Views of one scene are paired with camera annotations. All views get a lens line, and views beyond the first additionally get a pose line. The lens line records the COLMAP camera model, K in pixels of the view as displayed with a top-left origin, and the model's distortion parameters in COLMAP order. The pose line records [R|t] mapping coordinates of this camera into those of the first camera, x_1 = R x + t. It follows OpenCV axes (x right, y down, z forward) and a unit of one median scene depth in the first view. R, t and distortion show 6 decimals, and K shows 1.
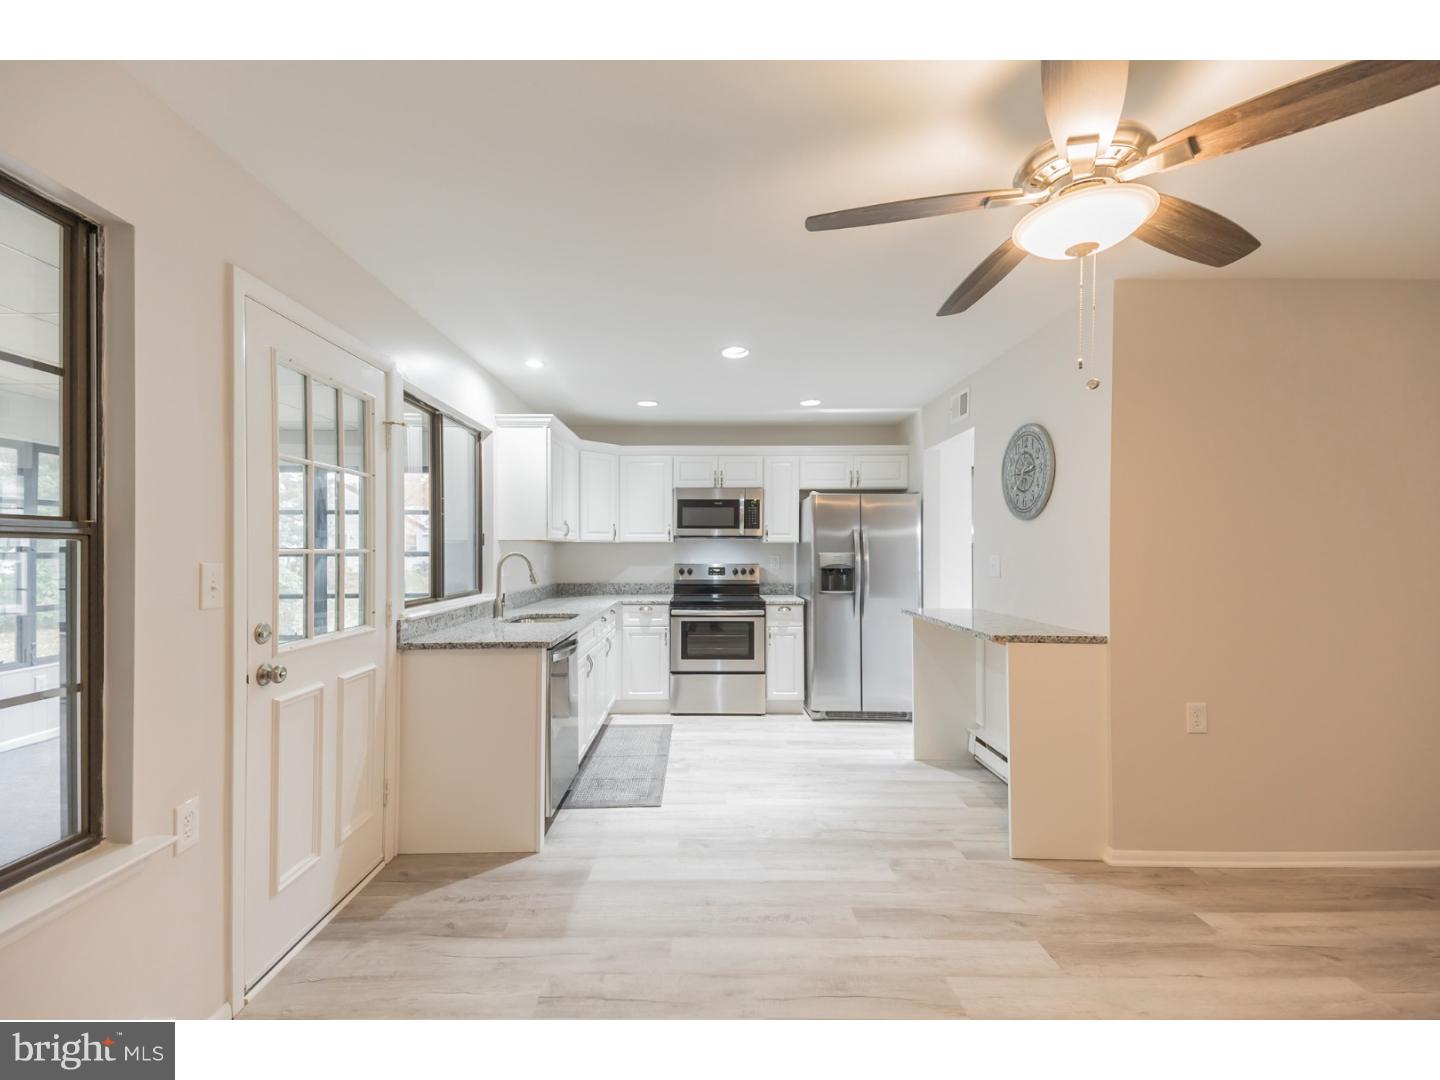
lens RADIAL K [[640.7, 0, 706.9], [0, 640.7, 539.9], [0, 0, 1]] dist [0.046758, -0.013605]
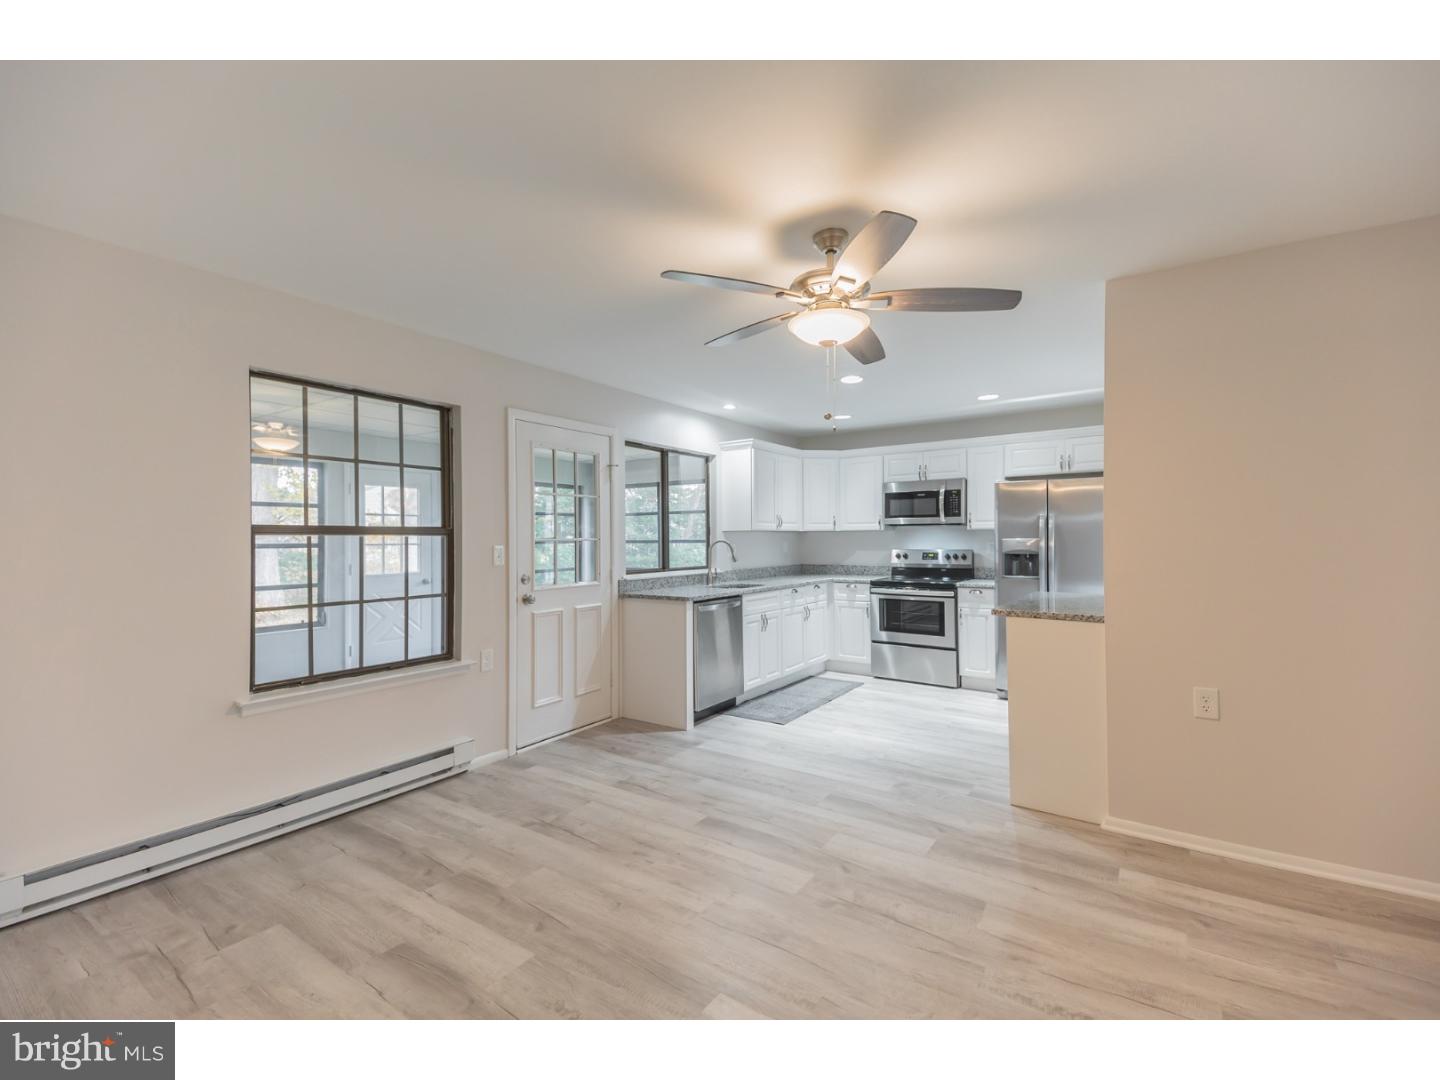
lens RADIAL K [[640.7, 0, 720.5], [0, 640.7, 530.6], [0, 0, 1]] dist [0.046758, -0.013605]
pose [[0.816179, -0.014650, -0.577613, 0.720132], [0.016941, 0.999855, -0.001422, 0.001258], [0.577550, -0.008624, 0.816309, -0.220321]]
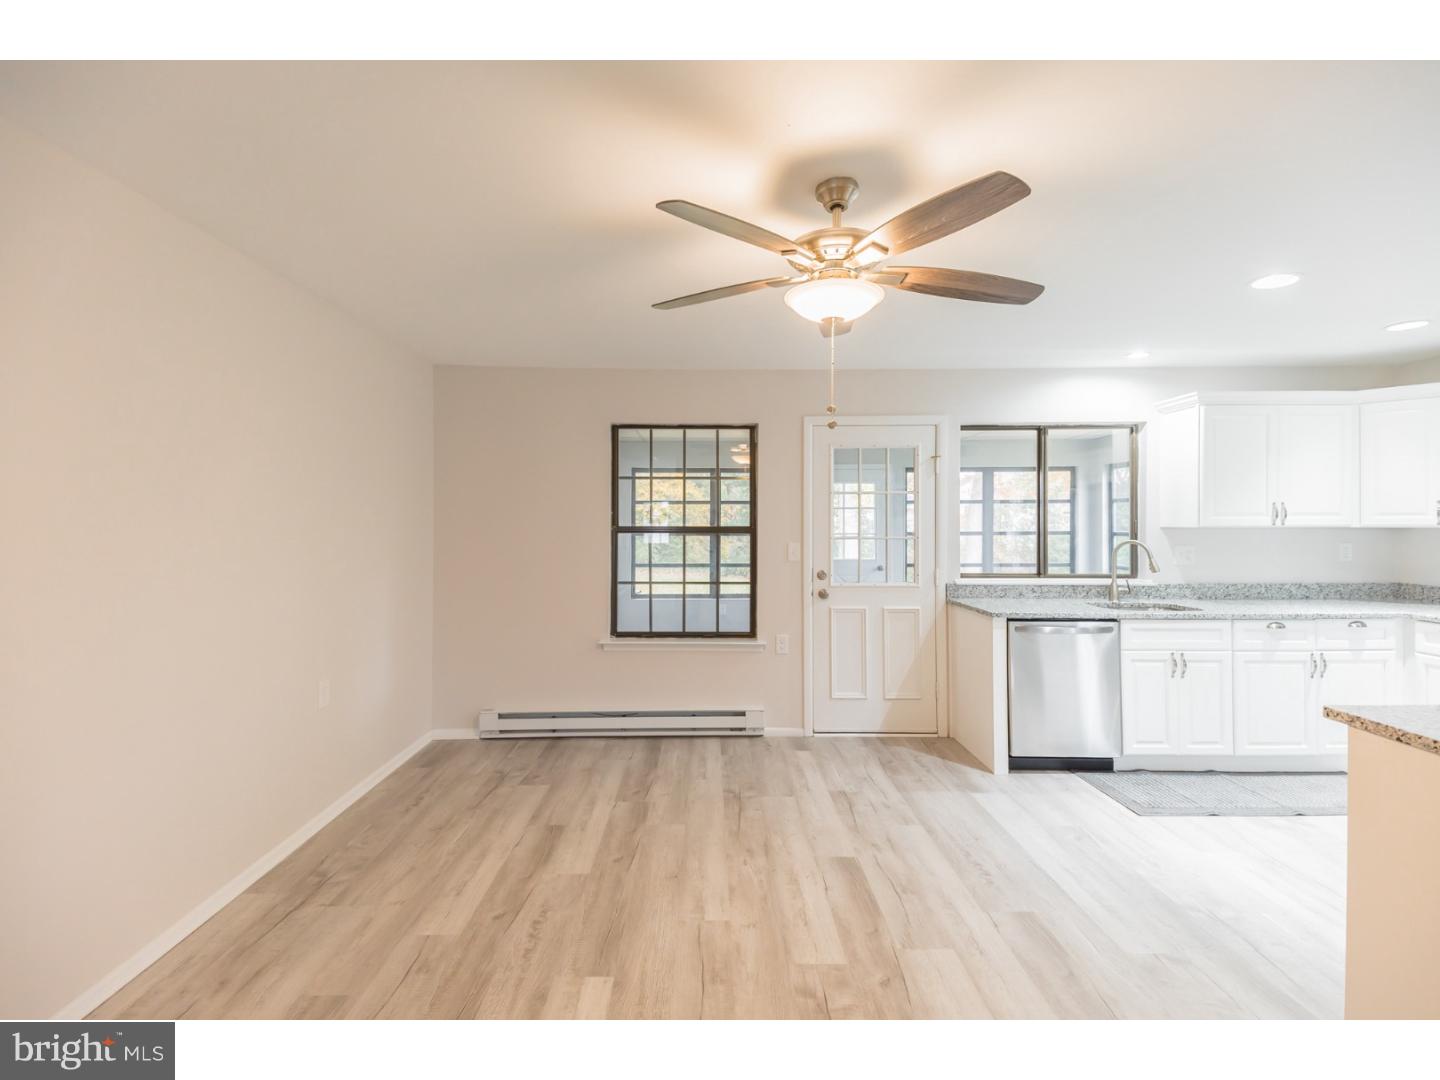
lens RADIAL K [[640.7, 0, 697.7], [0, 640.7, 522.7], [0, 0, 1]] dist [0.046758, -0.013605]
pose [[-0.016766, 0.001289, -0.999859, 1.054840], [0.015700, 0.999876, 0.001025, -0.029417], [0.999736, -0.015680, -0.016784, 0.445215]]
